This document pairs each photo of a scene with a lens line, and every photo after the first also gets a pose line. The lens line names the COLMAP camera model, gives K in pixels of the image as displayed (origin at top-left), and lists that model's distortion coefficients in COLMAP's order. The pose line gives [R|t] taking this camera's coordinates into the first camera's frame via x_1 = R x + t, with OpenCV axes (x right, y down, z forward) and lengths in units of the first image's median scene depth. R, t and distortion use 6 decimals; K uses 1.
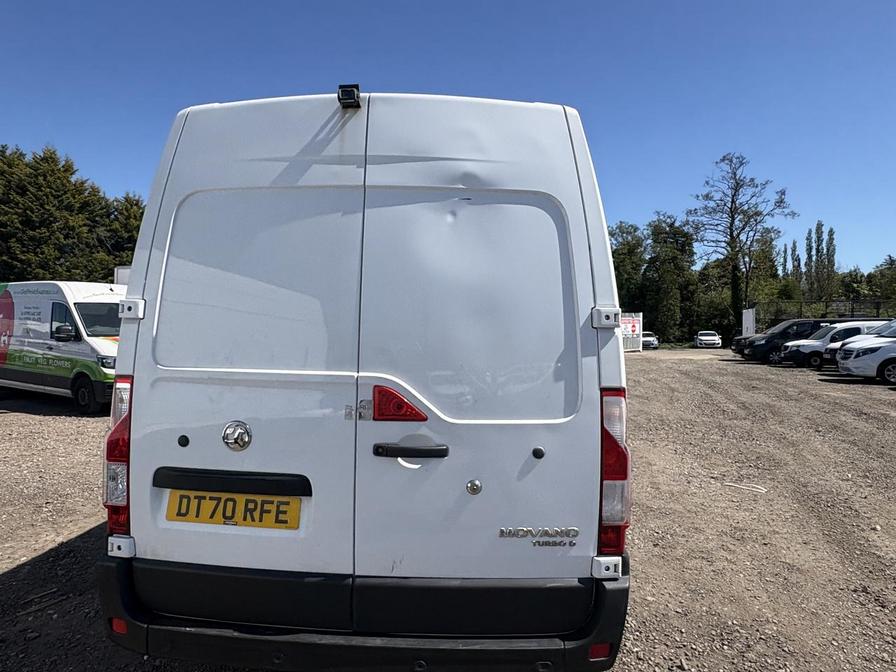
lens RADIAL K [[546.1, 0, 452.2], [0, 546.1, 340.2], [0, 0, 1]] dist [0.005812, -0.001212]
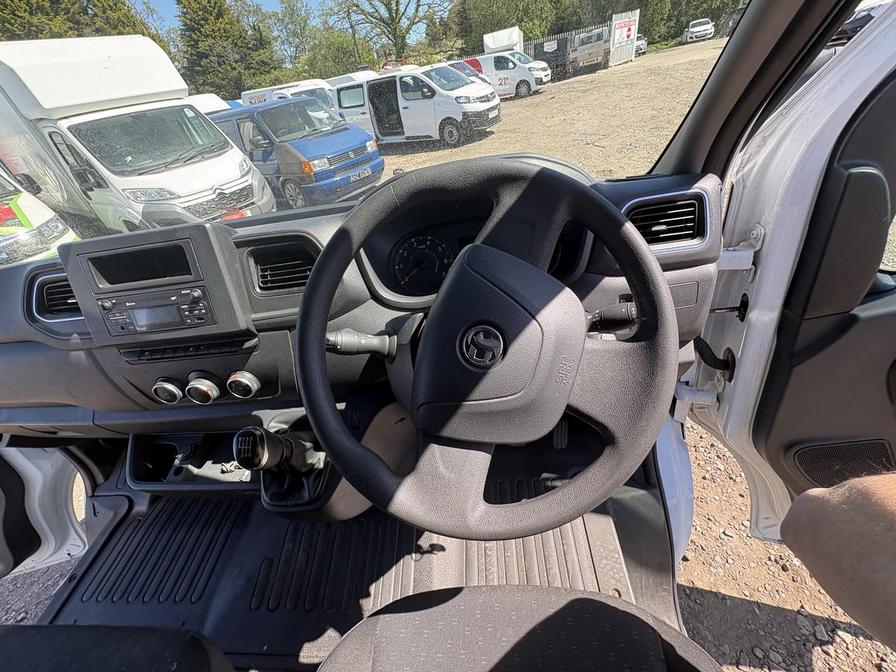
lens RADIAL K [[356.8, 0, 446.3], [0, 356.8, 336.2], [0, 0, 1]] dist [0.002167, -0.000889]
pose [[0.983838, -0.141285, -0.110004, 0.009297], [0.178879, 0.803071, 0.568400, -0.006015], [0.008034, -0.578891, 0.815365, 0.142412]]
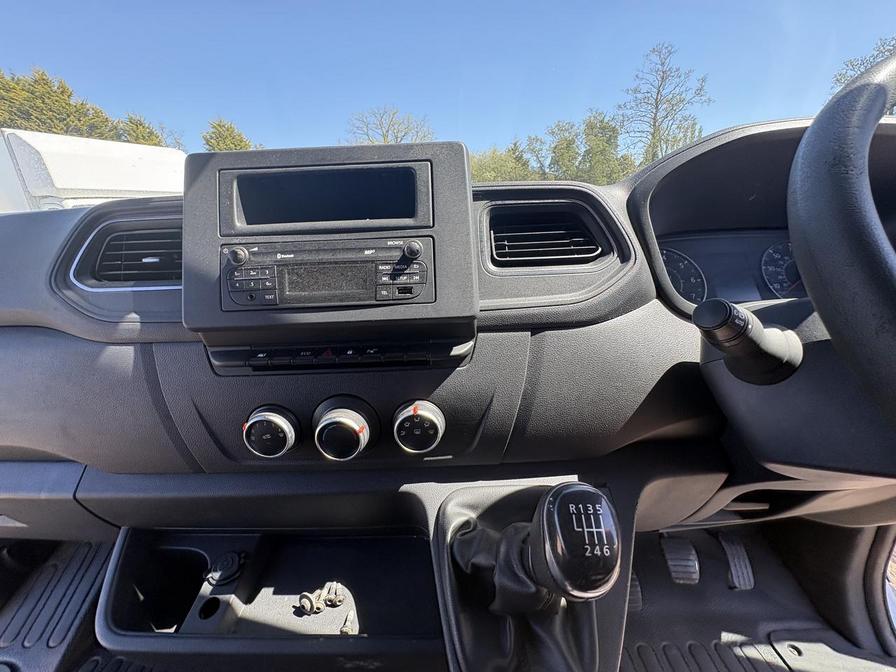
lens RADIAL K [[356.8, 0, 445.9], [0, 356.8, 337.6], [0, 0, 1]] dist [0.002167, -0.000889]
pose [[0.996892, -0.073114, 0.029340, 0.000180], [0.061554, 0.955303, 0.289149, -0.002126], [-0.049169, -0.286444, 0.956834, 0.145581]]
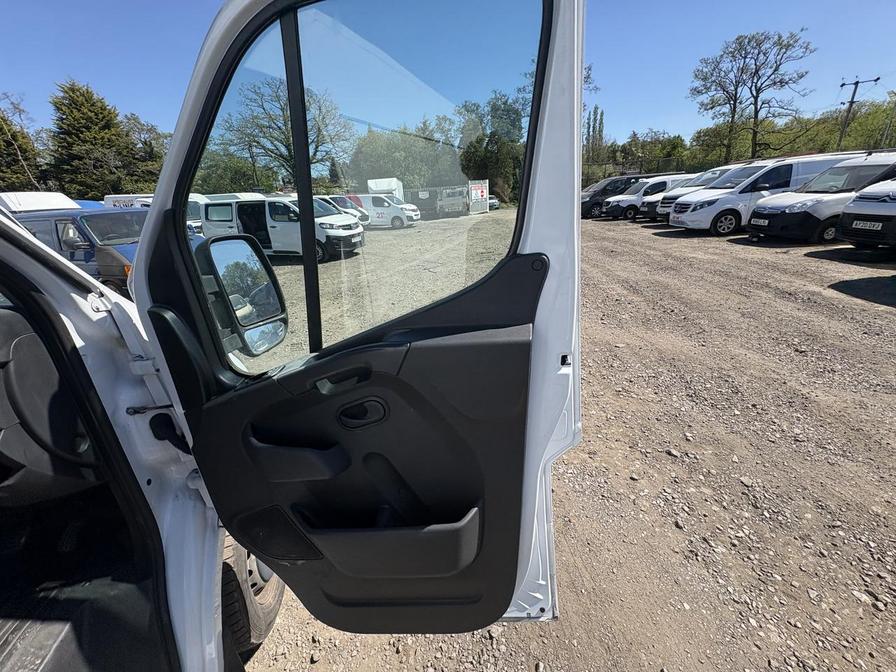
lens RADIAL K [[356.8, 0, 447.0], [0, 356.8, 335.1], [0, 0, 1]] dist [0.002167, -0.000889]
pose [[0.968136, -0.146848, 0.202849, 0.033624], [0.069619, 0.935919, 0.345266, -0.005018], [-0.240551, -0.320142, 0.916321, 0.134737]]
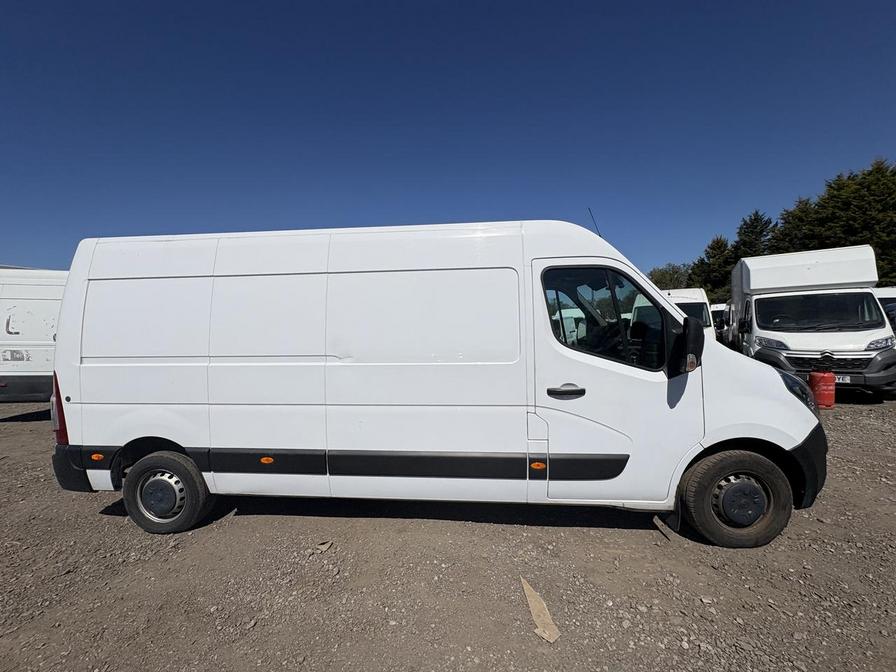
lens RADIAL K [[356.8, 0, 449.6], [0, 356.8, 334.5], [0, 0, 1]] dist [0.002167, -0.000889]
pose [[-0.037808, 0.019799, -0.999089, 0.068979], [0.008376, 0.999775, 0.019495, -0.003478], [0.999250, -0.007631, -0.037966, 0.122785]]
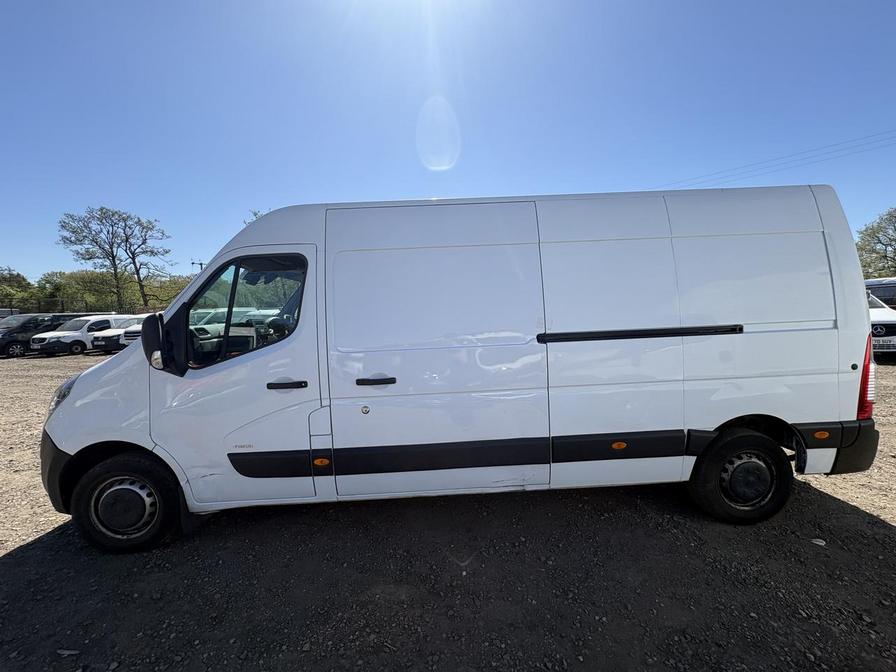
lens RADIAL K [[356.8, 0, 449.5], [0, 356.8, 336.6], [0, 0, 1]] dist [0.002167, -0.000889]
pose [[-0.082849, -0.067920, 0.994245, -0.079817], [0.043292, 0.996488, 0.071681, -0.003905], [-0.995621, 0.048982, -0.079617, 0.119452]]
